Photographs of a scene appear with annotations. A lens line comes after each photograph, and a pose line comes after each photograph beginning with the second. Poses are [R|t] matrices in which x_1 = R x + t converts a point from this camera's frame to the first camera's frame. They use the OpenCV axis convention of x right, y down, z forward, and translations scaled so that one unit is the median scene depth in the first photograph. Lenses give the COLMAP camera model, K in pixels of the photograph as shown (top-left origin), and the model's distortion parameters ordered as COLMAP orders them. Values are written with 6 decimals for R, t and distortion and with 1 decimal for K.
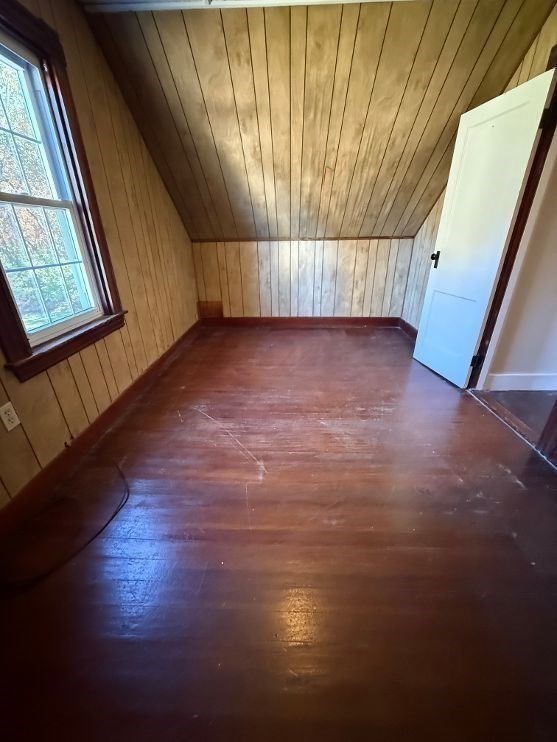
lens RADIAL K [[294.5, 0, 273.1], [0, 294.5, 366.6], [0, 0, 1]] dist [0.000019, 0.000209]
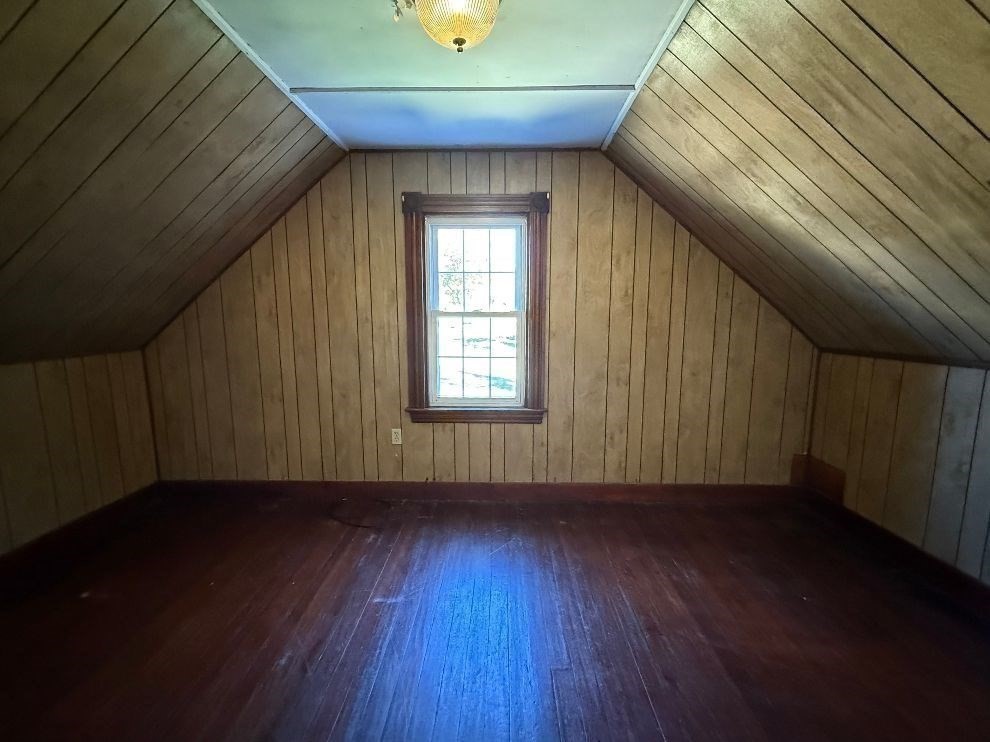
lens RADIAL K [[392.9, 0, 486.8], [0, 392.9, 372.7], [0, 0, 1]] dist [0.000019, 0.000209]
pose [[0.044978, 0.150550, -0.987579, 0.761240], [-0.416877, 0.901219, 0.118399, -0.380379], [0.907849, 0.406374, 0.103296, 0.661525]]
